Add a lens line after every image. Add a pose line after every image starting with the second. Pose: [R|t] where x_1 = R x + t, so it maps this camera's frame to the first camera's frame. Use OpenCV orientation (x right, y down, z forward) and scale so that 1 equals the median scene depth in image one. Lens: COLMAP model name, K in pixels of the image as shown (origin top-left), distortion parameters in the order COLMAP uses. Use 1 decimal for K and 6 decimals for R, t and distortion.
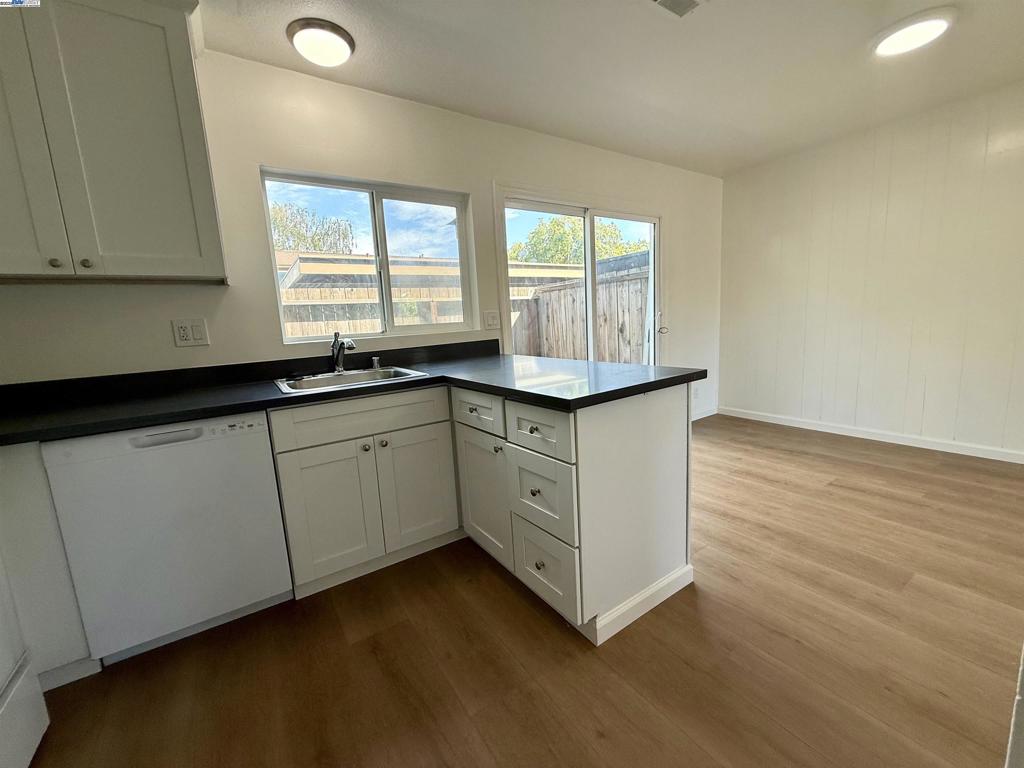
lens RADIAL K [[408.6, 0, 510.4], [0, 408.6, 383.1], [0, 0, 1]] dist [0.000494, -0.000028]
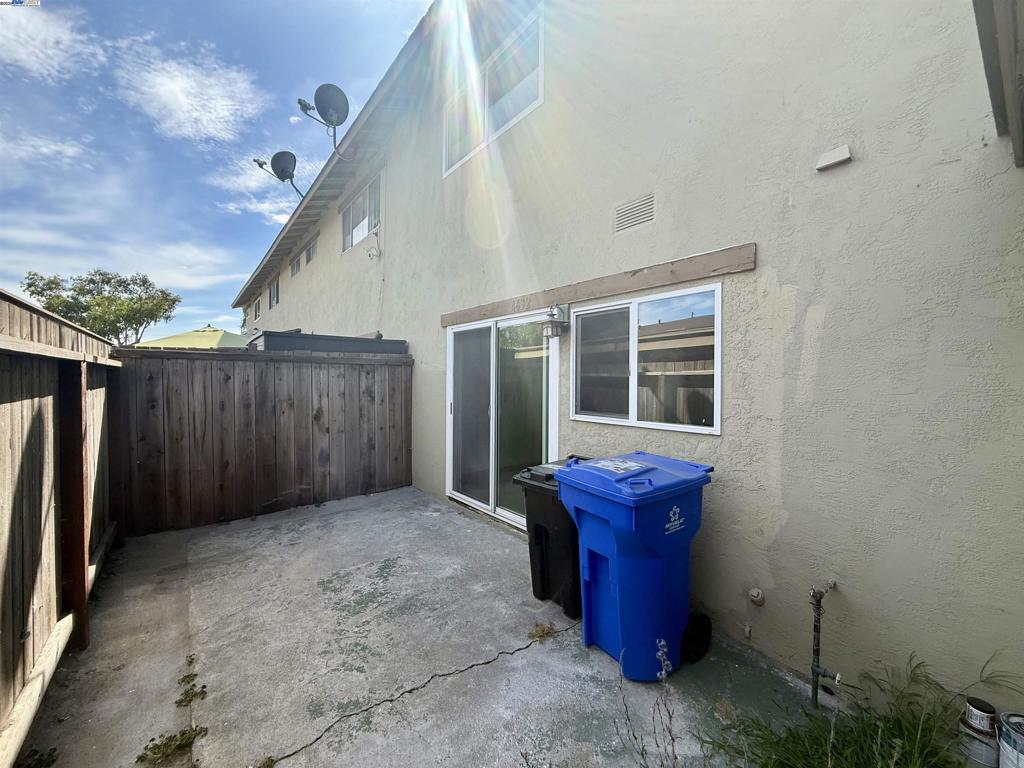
lens RADIAL K [[408.6, 0, 509.9], [0, 408.6, 384.4], [0, 0, 1]] dist [0.000494, -0.000028]
pose [[-0.088342, 0.046274, 0.995015, -1.695588], [0.145223, 0.988845, -0.033094, -0.286835], [-0.985447, 0.141576, -0.094077, 1.733312]]
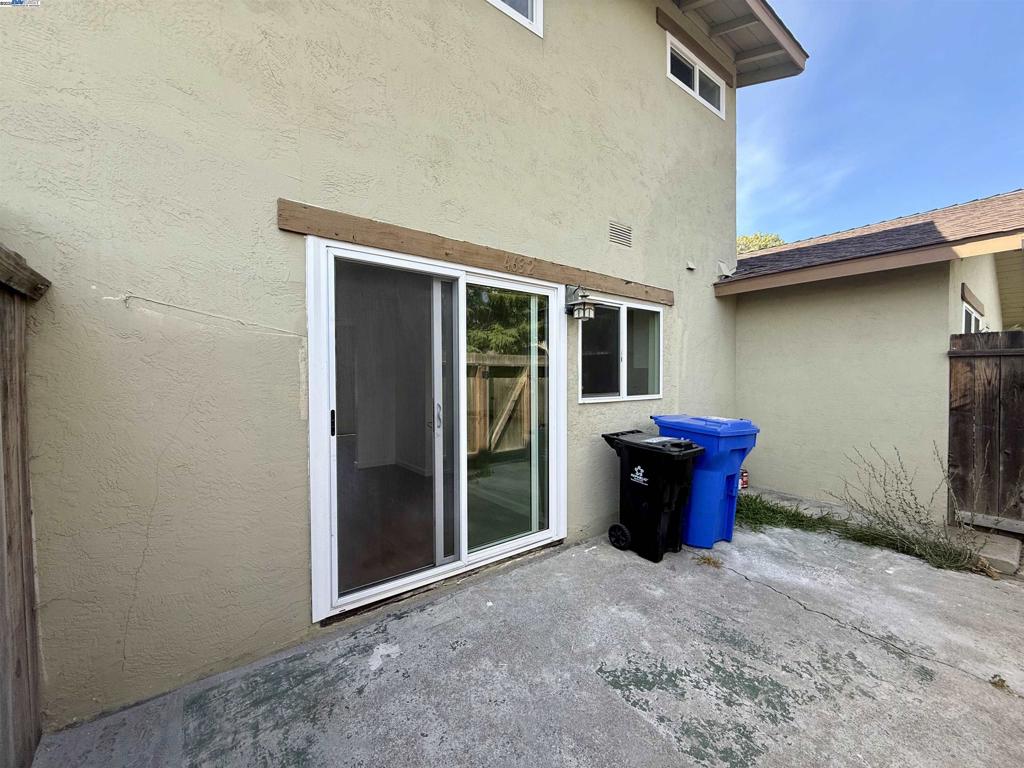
lens RADIAL K [[408.6, 0, 511.1], [0, 408.6, 383.5], [0, 0, 1]] dist [0.000494, -0.000028]
pose [[-0.995995, 0.058937, -0.067227, 0.237242], [0.046637, 0.984037, 0.171747, -0.534411], [0.076276, 0.167924, -0.982845, 2.908281]]
